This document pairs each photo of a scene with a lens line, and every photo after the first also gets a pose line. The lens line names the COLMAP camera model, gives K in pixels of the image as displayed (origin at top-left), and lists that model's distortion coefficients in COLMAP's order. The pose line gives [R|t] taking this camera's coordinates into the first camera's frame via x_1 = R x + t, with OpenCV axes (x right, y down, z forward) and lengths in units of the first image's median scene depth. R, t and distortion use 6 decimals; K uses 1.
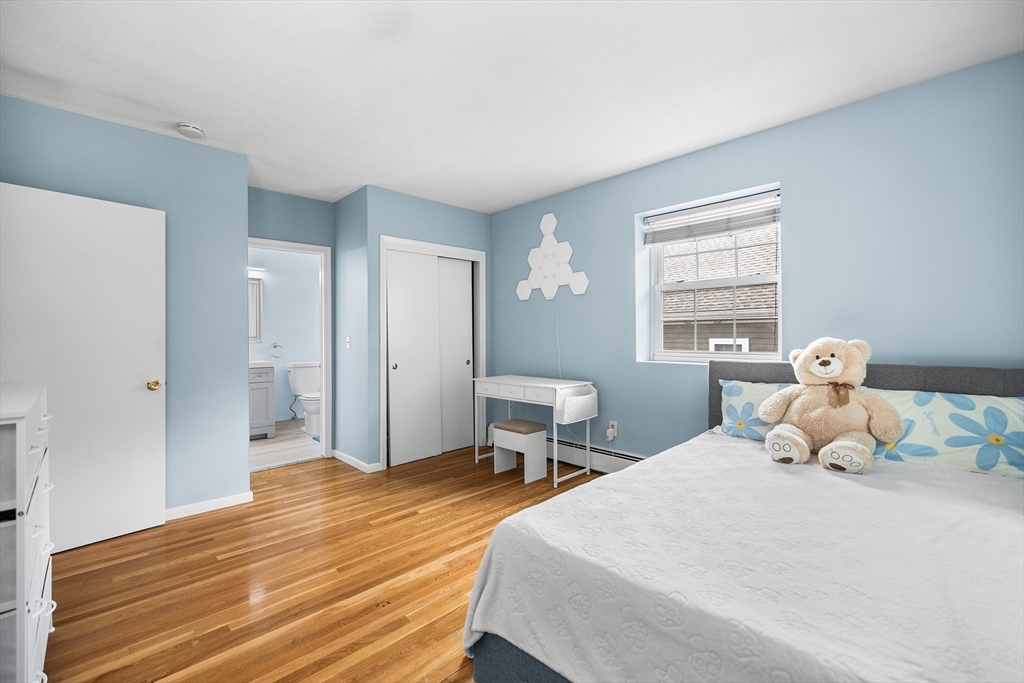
lens RADIAL K [[434.3, 0, 509.9], [0, 434.3, 337.3], [0, 0, 1]] dist [0.001231, -0.000028]
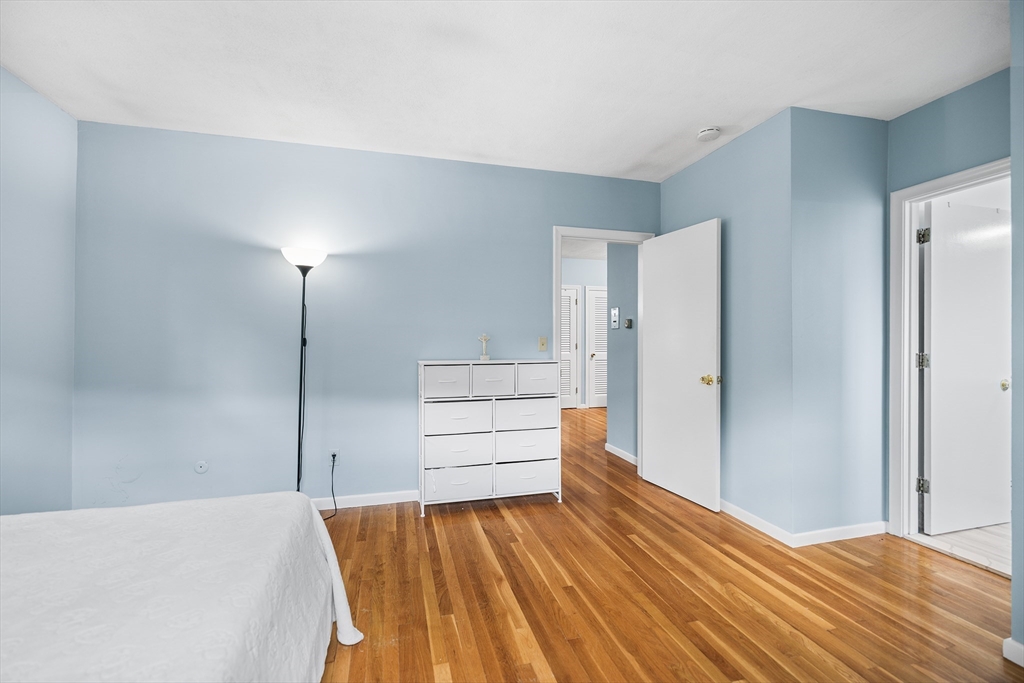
lens RADIAL K [[434.3, 0, 509.9], [0, 434.3, 337.3], [0, 0, 1]] dist [0.001231, -0.000028]
pose [[-0.483458, -0.002149, -0.875365, 0.369237], [-0.003578, 0.999993, -0.000478, 0.002512], [0.875360, 0.002901, -0.483462, 1.030756]]
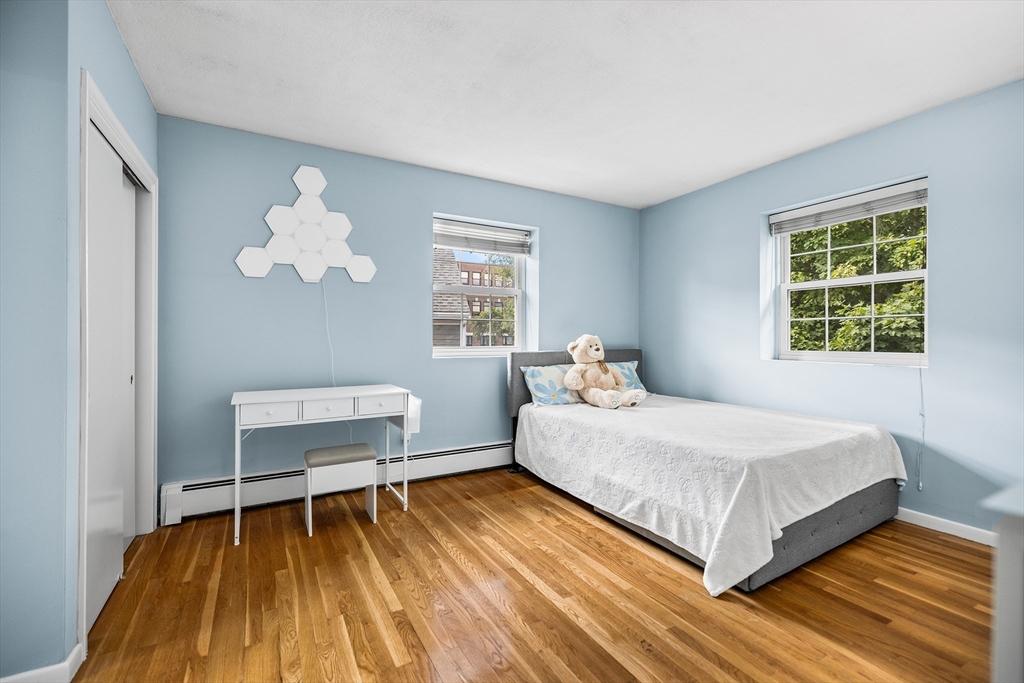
lens RADIAL K [[434.3, 0, 509.9], [0, 434.3, 337.3], [0, 0, 1]] dist [0.001231, -0.000028]
pose [[0.254501, 0.006392, 0.967051, -0.788052], [0.000054, 0.999978, -0.006624, 0.017592], [-0.967072, 0.001738, 0.254496, 0.700369]]
